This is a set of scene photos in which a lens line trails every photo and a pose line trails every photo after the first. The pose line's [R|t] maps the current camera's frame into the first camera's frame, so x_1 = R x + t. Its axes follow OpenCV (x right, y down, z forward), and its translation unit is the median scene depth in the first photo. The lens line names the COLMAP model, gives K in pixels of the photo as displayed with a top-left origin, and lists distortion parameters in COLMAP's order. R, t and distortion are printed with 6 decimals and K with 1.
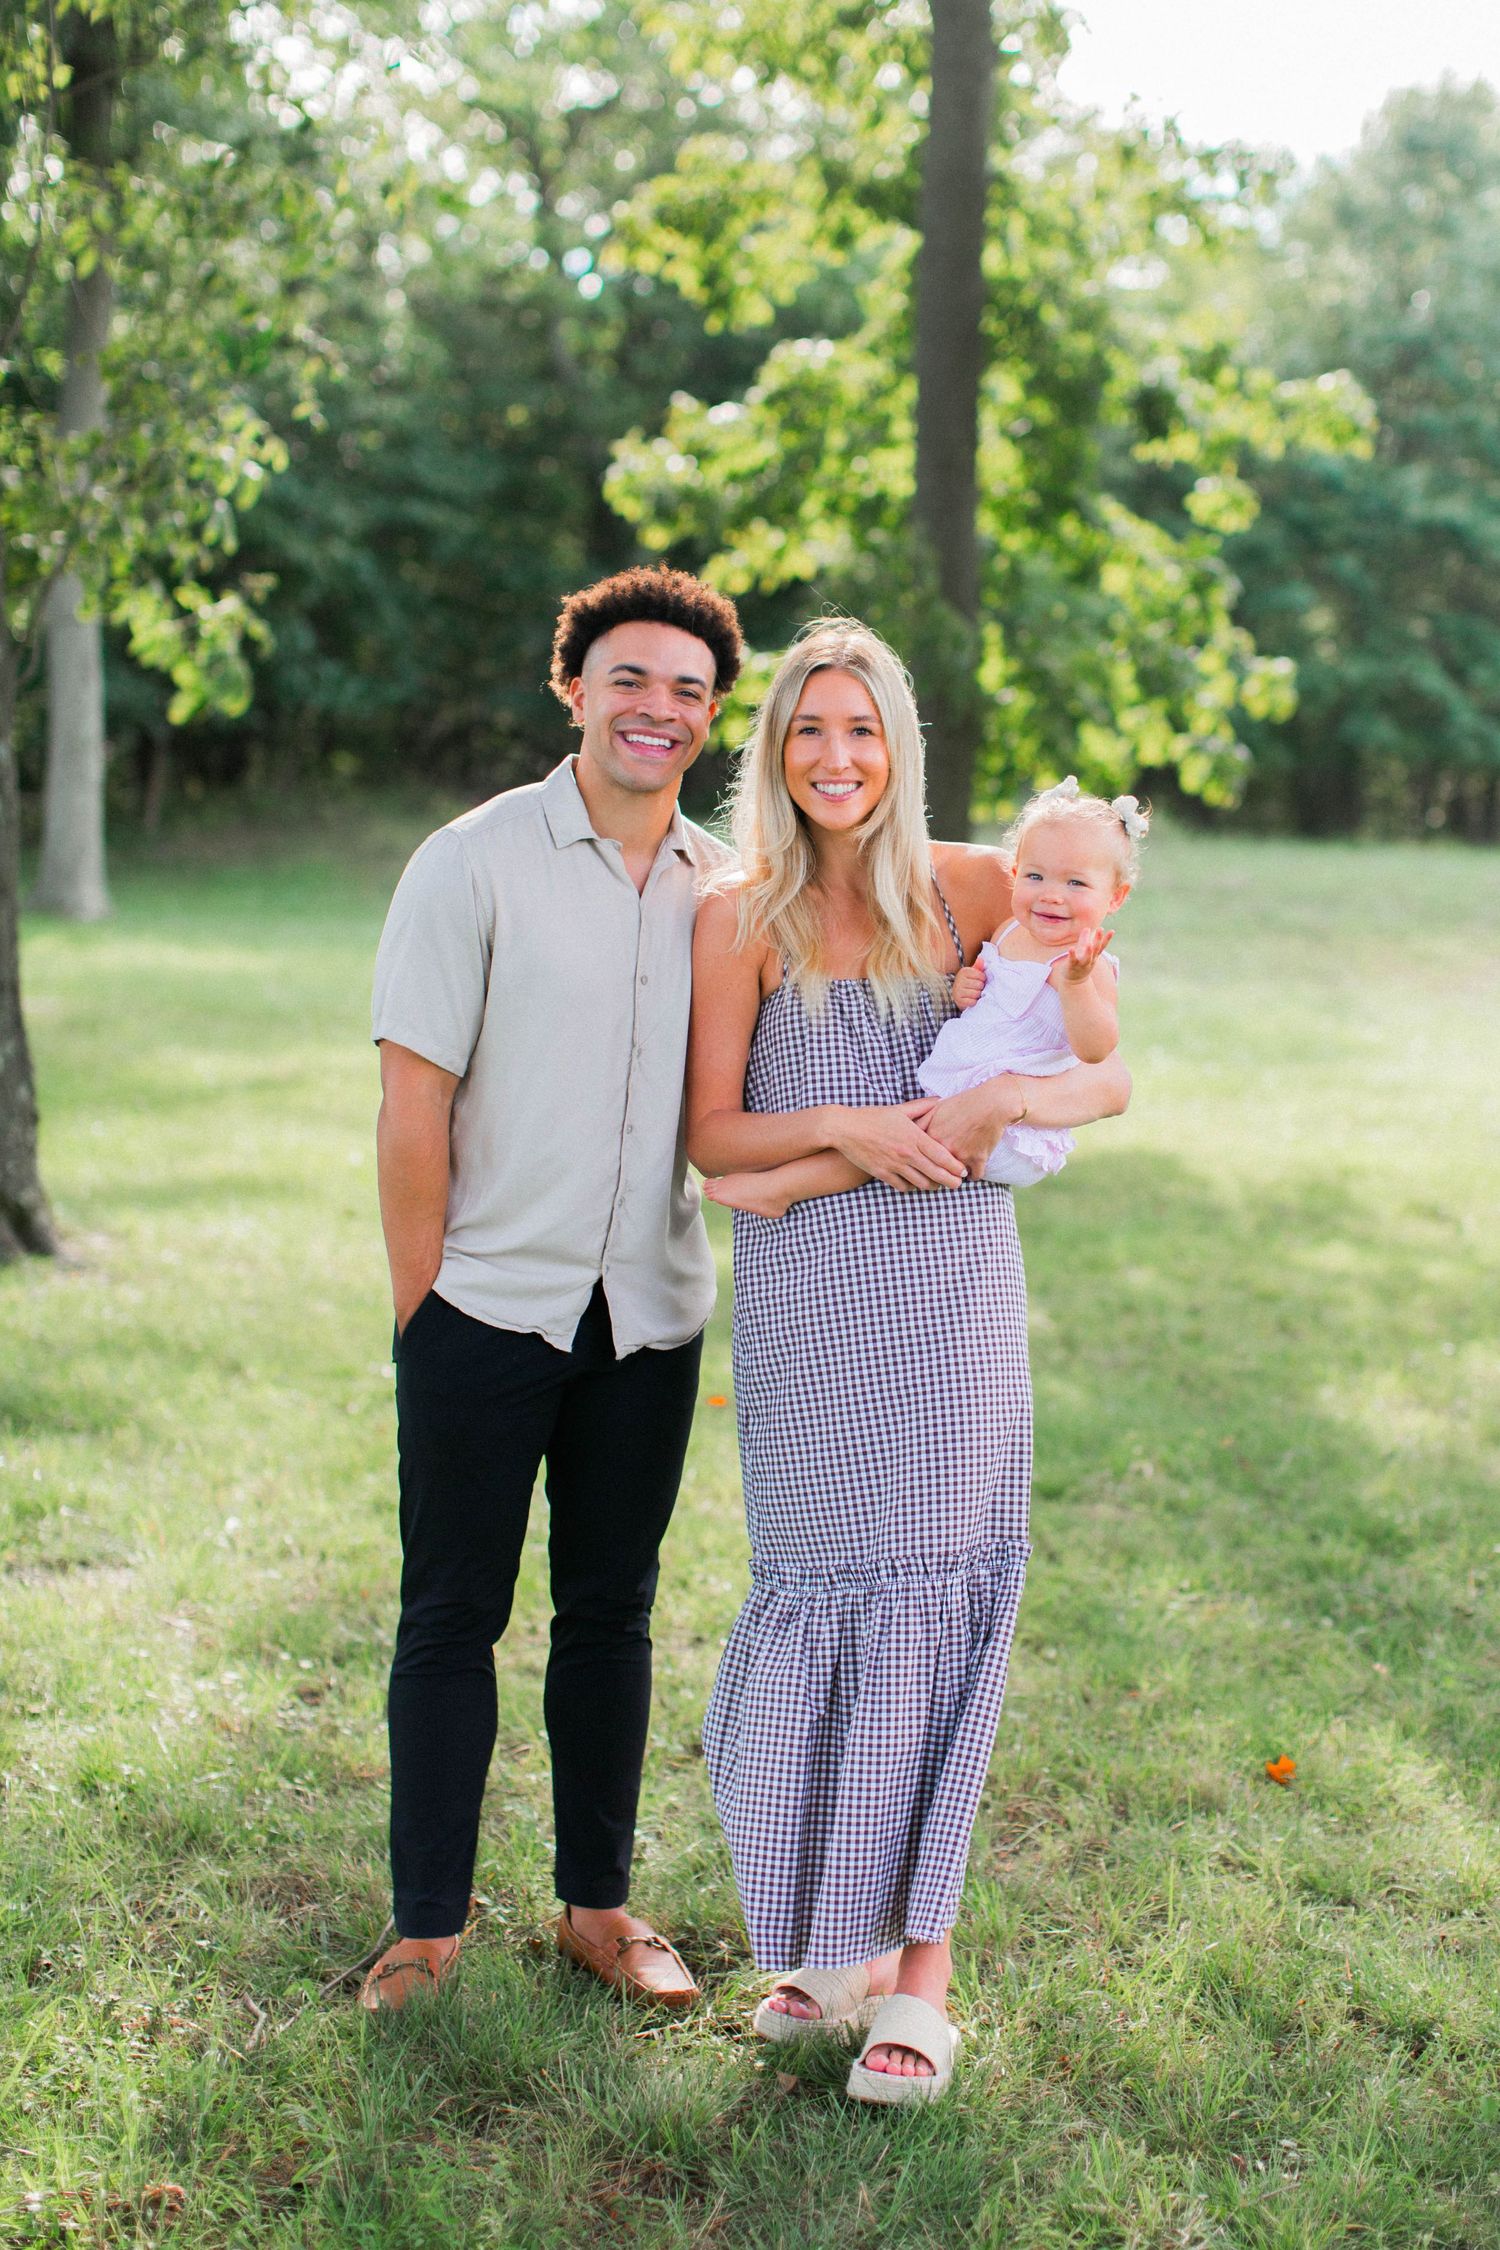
lens RADIAL K [[3096.7, 0, 750.0], [0, 3096.7, 1125.0], [0, 0, 1]] dist [-0.005036, -0.032381]
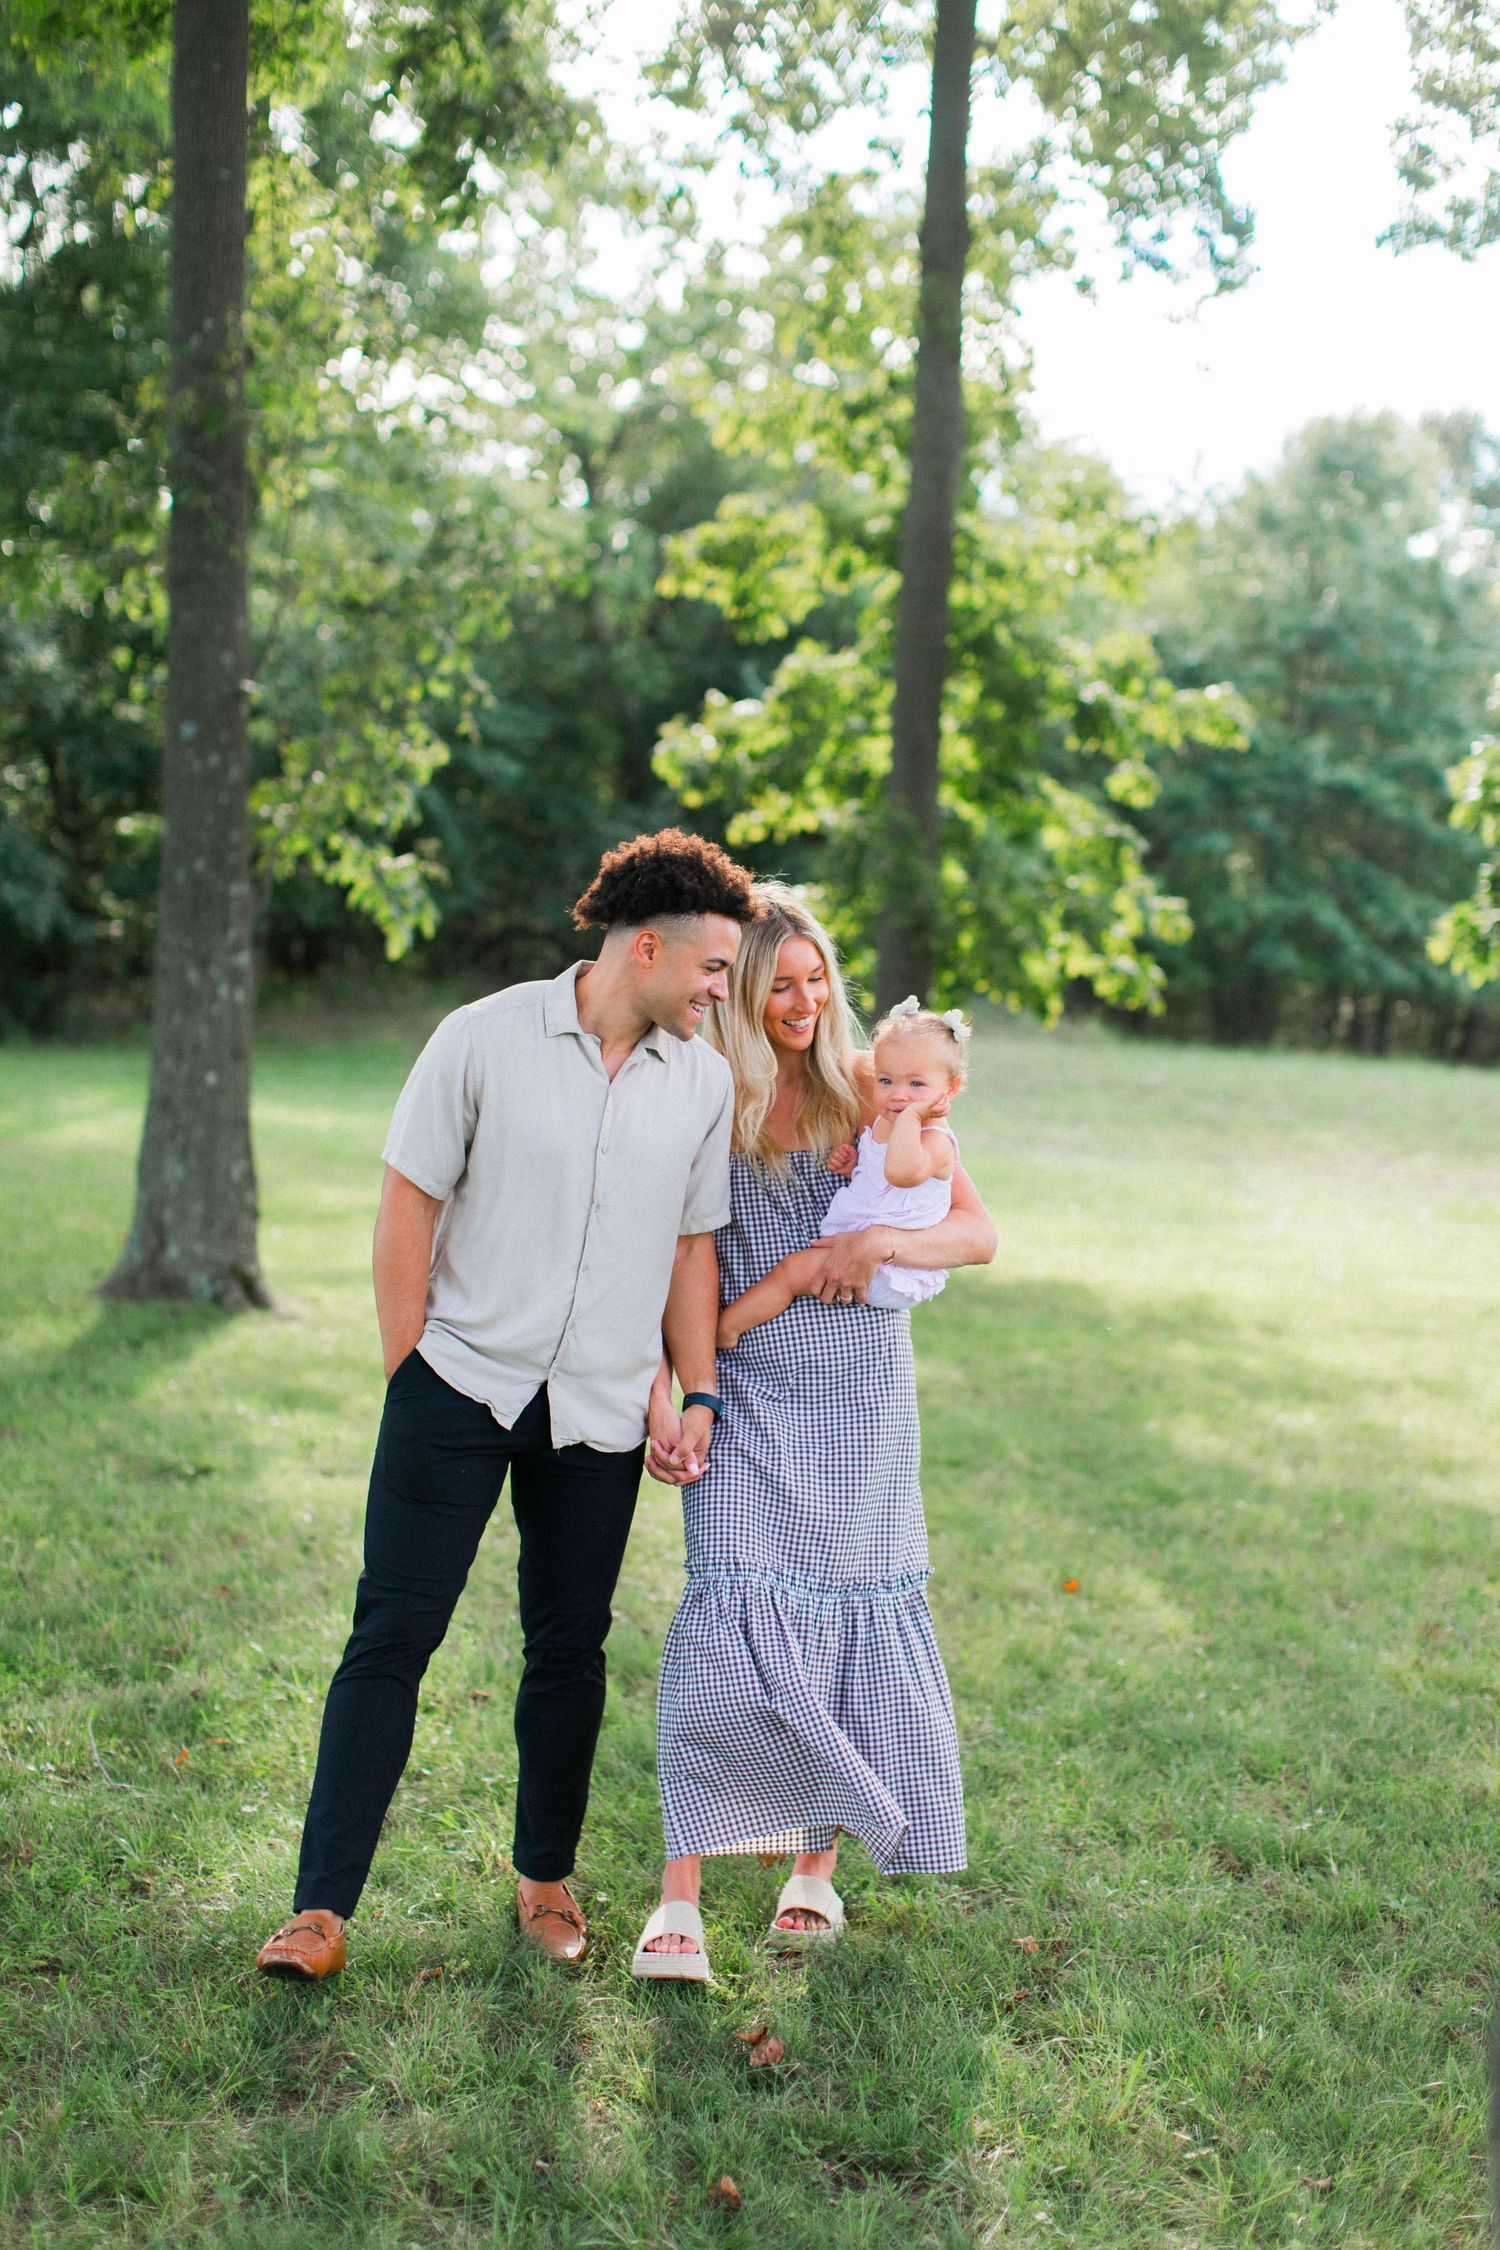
lens RADIAL K [[3096.7, 0, 750.0], [0, 3096.7, 1125.0], [0, 0, 1]] dist [-0.005036, -0.032381]
pose [[0.999527, 0.030150, 0.006015, -0.009466], [-0.029727, 0.997685, -0.061171, 0.024158], [-0.007845, 0.060963, 0.998109, -0.279425]]
